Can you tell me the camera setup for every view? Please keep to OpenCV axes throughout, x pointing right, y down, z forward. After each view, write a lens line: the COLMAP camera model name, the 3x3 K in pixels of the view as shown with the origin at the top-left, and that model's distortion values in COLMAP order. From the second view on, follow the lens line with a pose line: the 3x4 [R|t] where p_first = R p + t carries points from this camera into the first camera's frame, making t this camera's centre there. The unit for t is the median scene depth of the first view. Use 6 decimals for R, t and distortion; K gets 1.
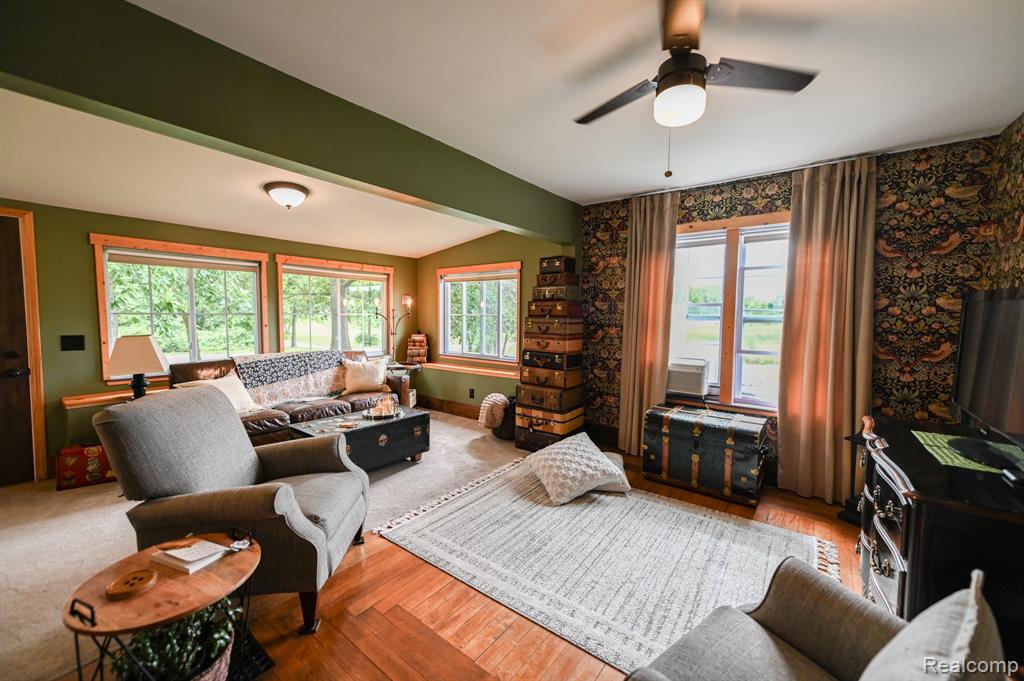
lens RADIAL K [[400.2, 0, 514.9], [0, 400.2, 337.5], [0, 0, 1]] dist [0.011677, -0.000005]
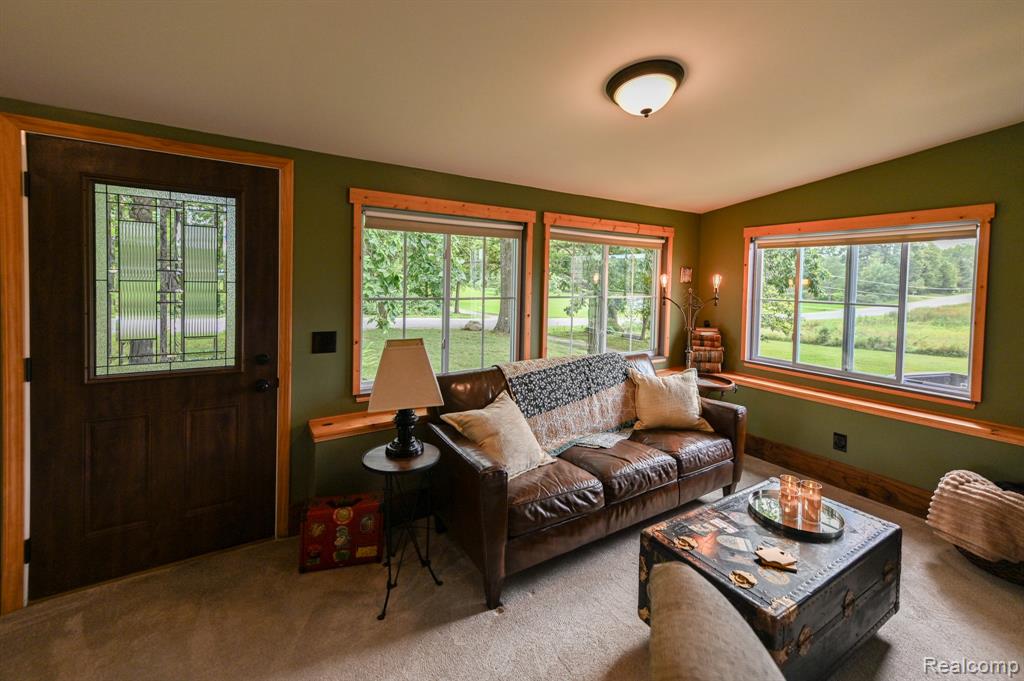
lens RADIAL K [[420.7, 0, 515.8], [0, 420.7, 290.5], [0, 0, 1]] dist [0.010874, -0.000177]
pose [[0.939050, 0.018138, -0.343301, -0.445933], [-0.031460, 0.998951, -0.033274, -0.053925], [0.342337, 0.042047, 0.938636, 0.356892]]
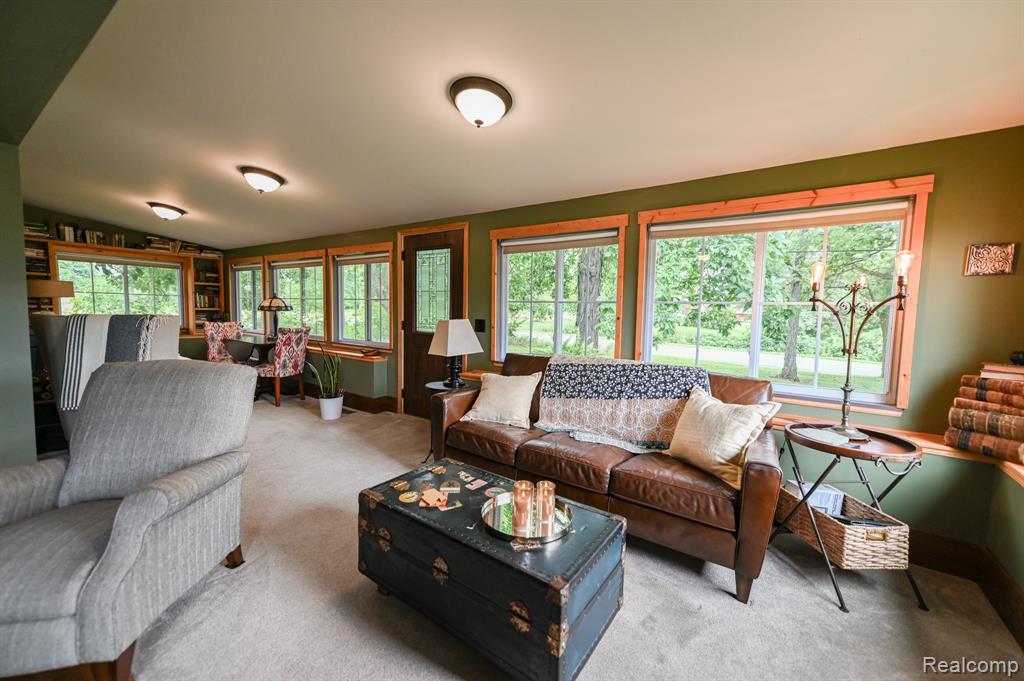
lens RADIAL K [[400.2, 0, 514.9], [0, 400.2, 337.5], [0, 0, 1]] dist [0.011677, -0.000005]
pose [[0.046912, 0.062251, -0.996957, 0.082920], [-0.081997, 0.994928, 0.058266, -0.024771], [0.995528, 0.079015, 0.051779, 0.890646]]
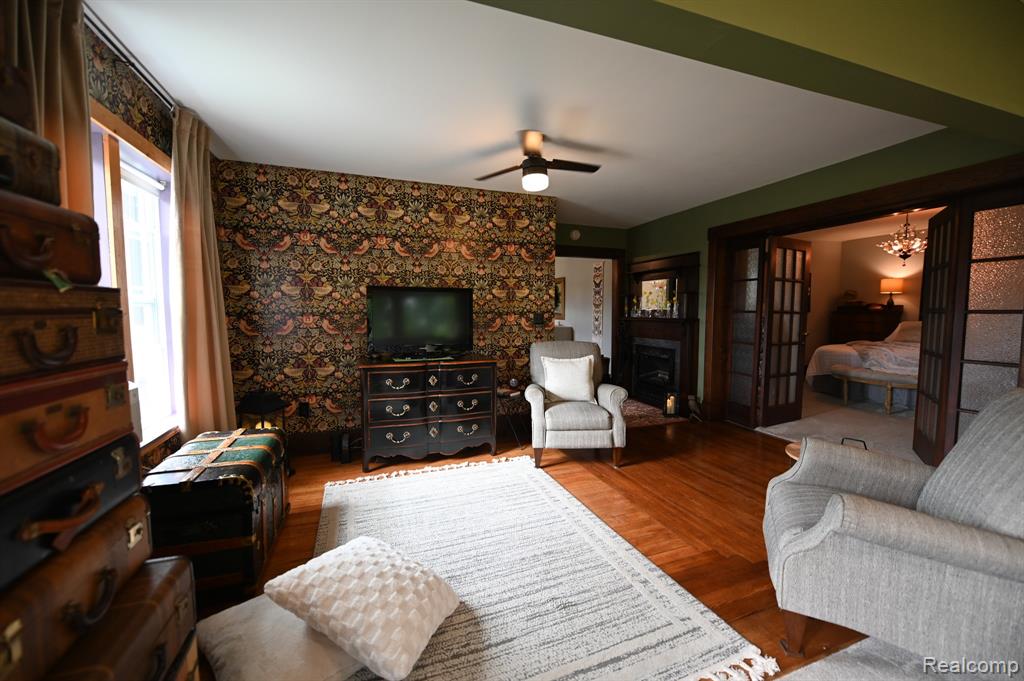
lens RADIAL K [[404.1, 0, 518.7], [0, 404.1, 336.6], [0, 0, 1]] dist [-0.001669, -0.000059]
pose [[-0.846423, -0.044314, 0.530664, -0.209044], [0.026185, 0.991862, 0.124594, -0.042921], [-0.531867, 0.119355, -0.838375, 1.040844]]
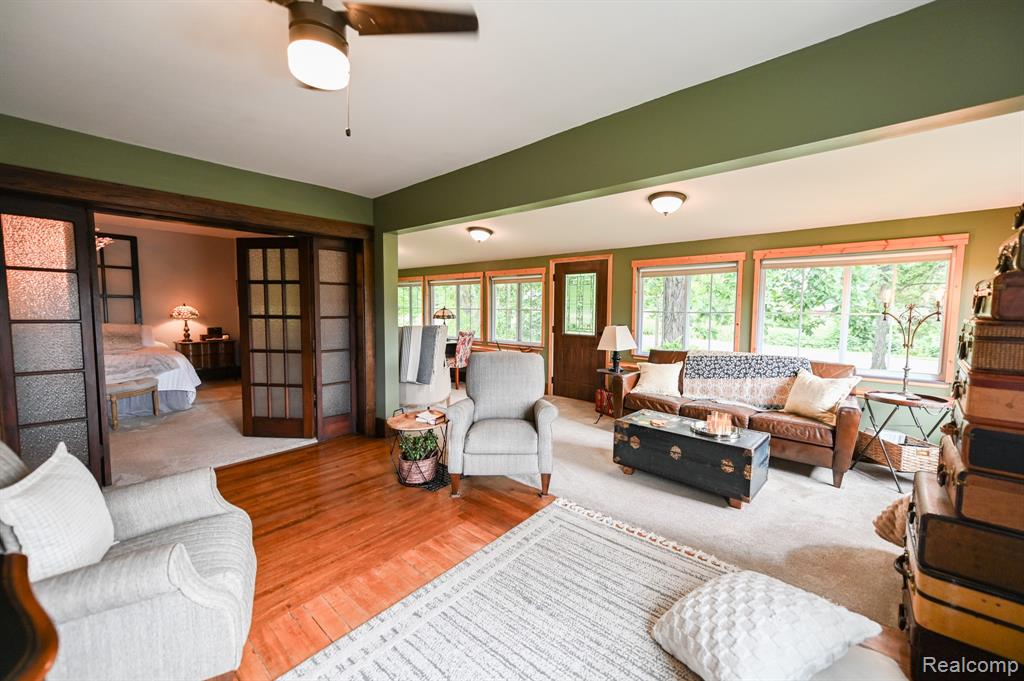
lens RADIAL K [[407.0, 0, 516.2], [0, 407.0, 338.2], [0, 0, 1]] dist [0.012755, -0.000152]
pose [[-0.079491, 0.062994, -0.994843, 0.504778], [-0.068846, 0.995271, 0.068522, -0.030174], [0.994455, 0.073938, -0.074778, 0.597304]]
